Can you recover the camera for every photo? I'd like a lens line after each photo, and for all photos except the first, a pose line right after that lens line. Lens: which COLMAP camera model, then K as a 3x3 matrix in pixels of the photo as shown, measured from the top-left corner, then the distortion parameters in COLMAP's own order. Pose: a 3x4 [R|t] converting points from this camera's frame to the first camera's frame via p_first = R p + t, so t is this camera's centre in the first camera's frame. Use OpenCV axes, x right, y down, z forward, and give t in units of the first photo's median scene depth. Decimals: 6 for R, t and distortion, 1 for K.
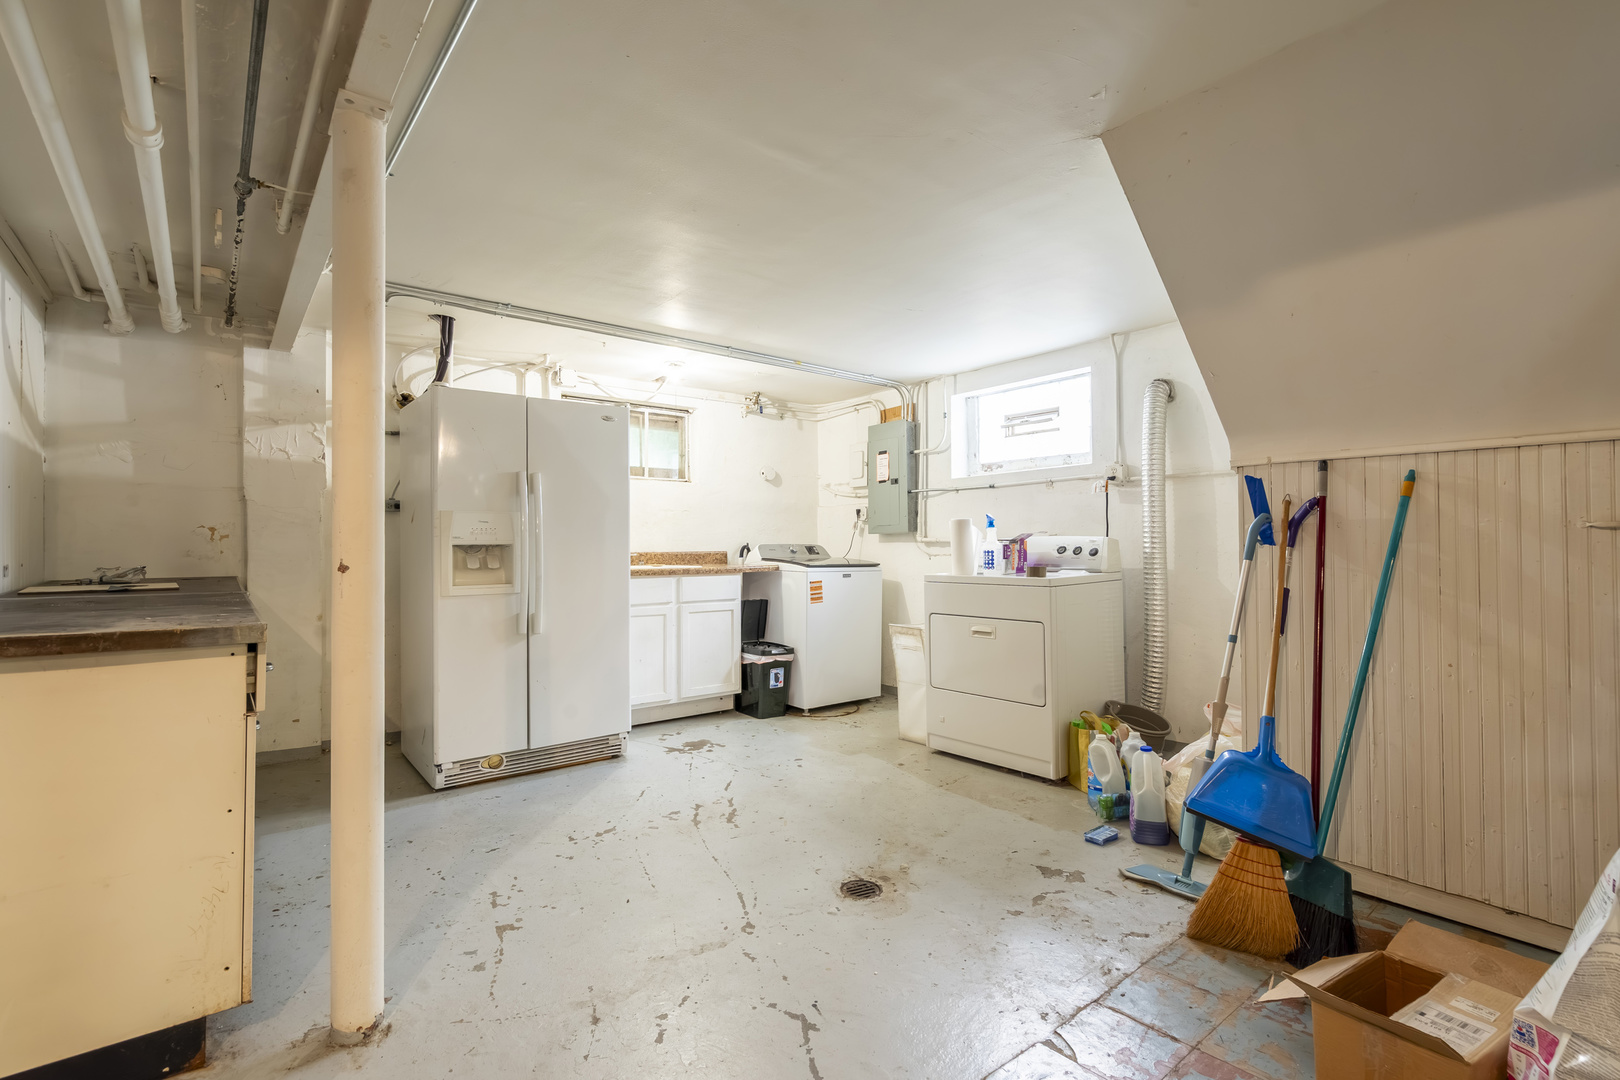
lens RADIAL K [[740.4, 0, 799.4], [0, 740.4, 538.0], [0, 0, 1]] dist [-0.009869, 0.000966]
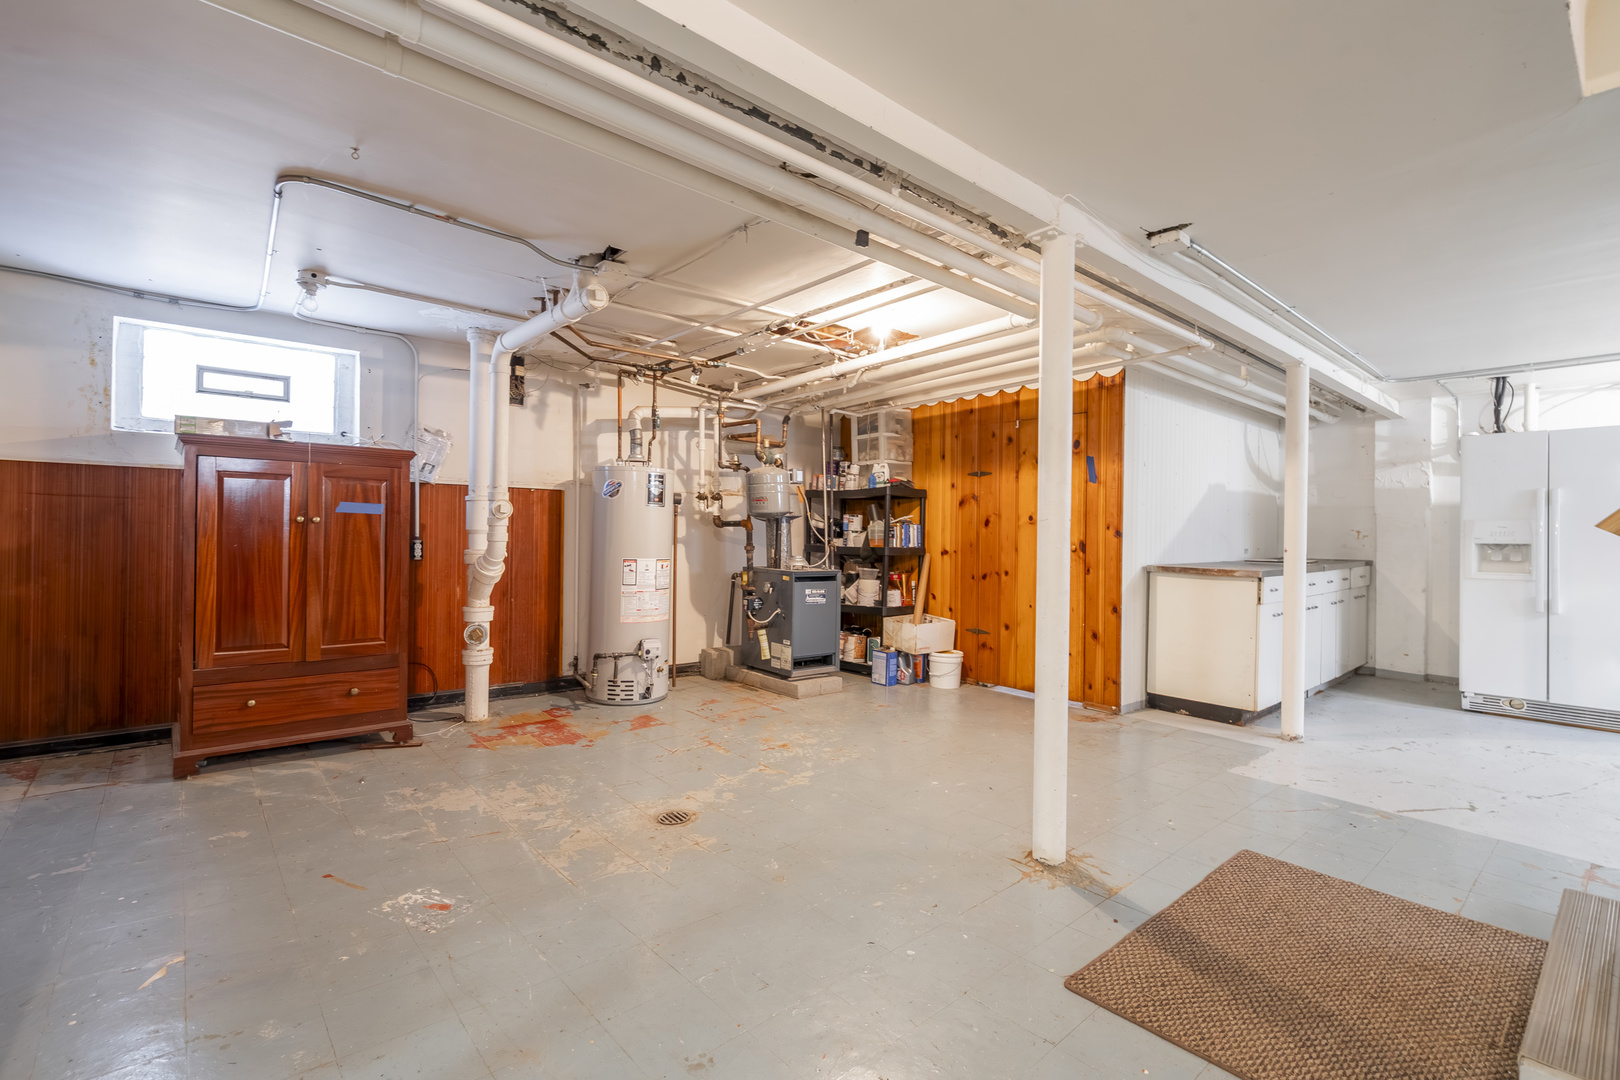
lens RADIAL K [[740.4, 0, 800.3], [0, 740.4, 533.2], [0, 0, 1]] dist [-0.009869, 0.000966]
pose [[0.041423, 0.000707, -0.999141, 0.873335], [-0.002842, 0.999996, 0.000590, -0.007559], [0.999138, 0.002815, 0.041425, -0.366245]]
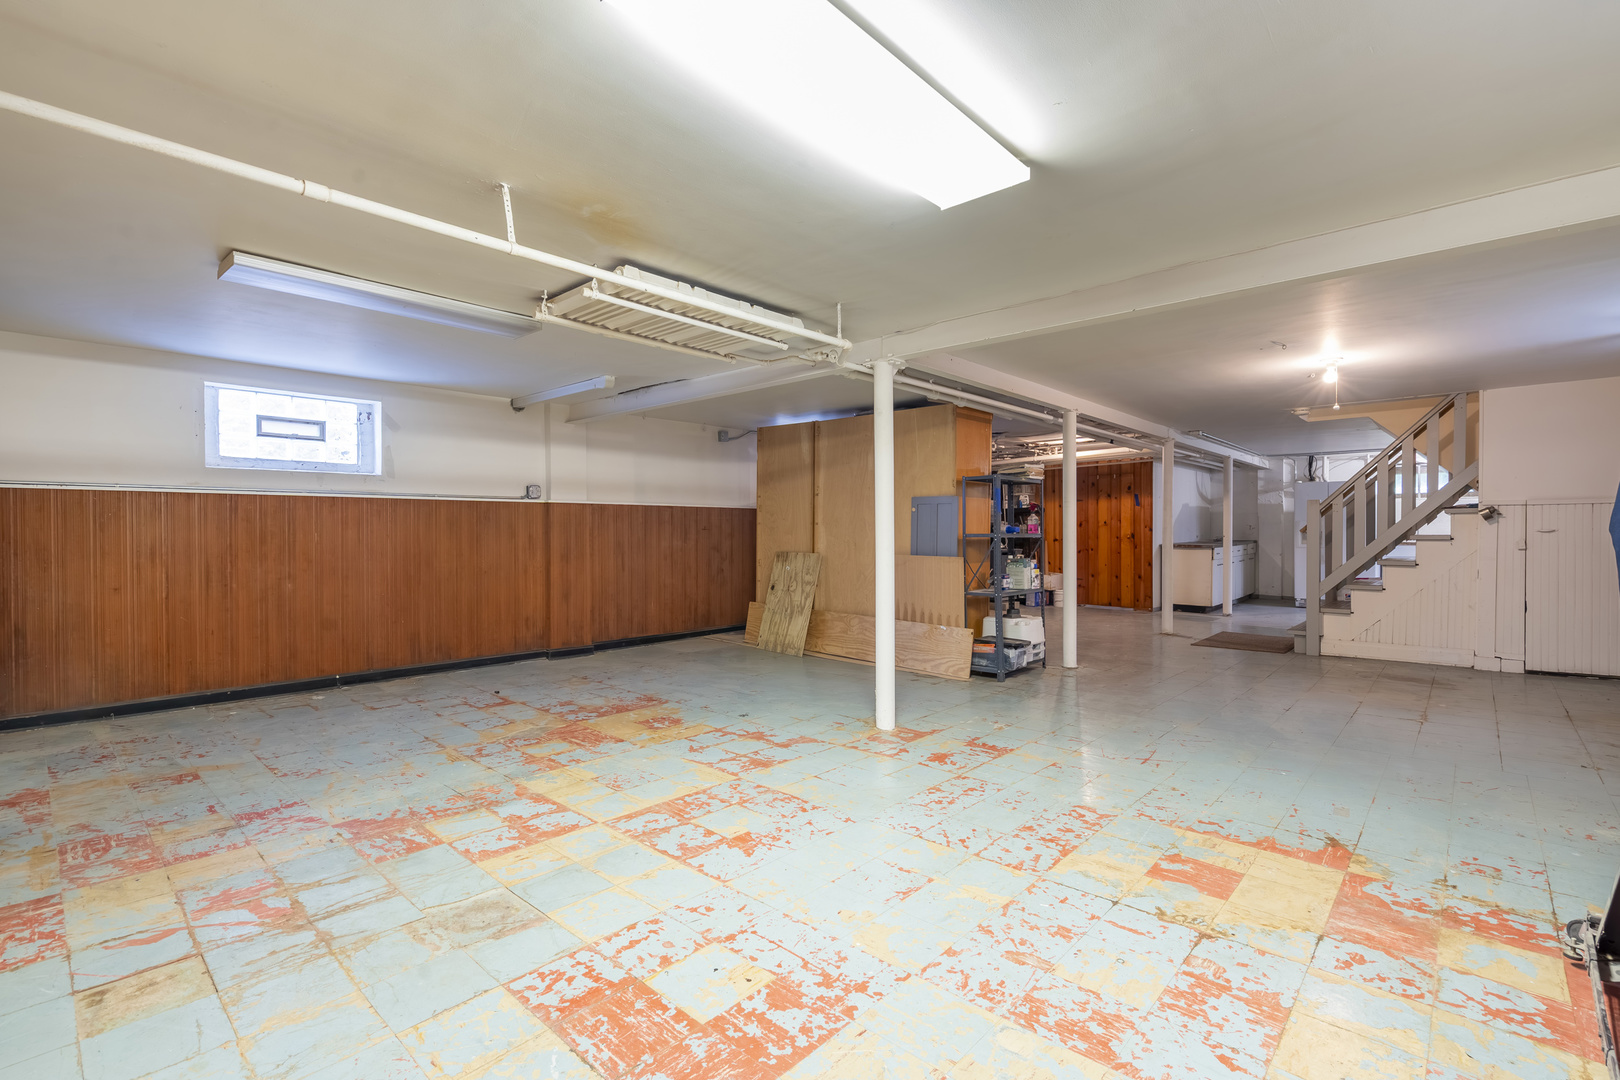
lens RADIAL K [[740.4, 0, 808.3], [0, 740.4, 536.8], [0, 0, 1]] dist [-0.009869, 0.000966]
pose [[0.166090, 0.013750, -0.986015, 2.233575], [0.014189, 0.999766, 0.016332, -0.047723], [0.986009, -0.016703, 0.165856, -1.572577]]
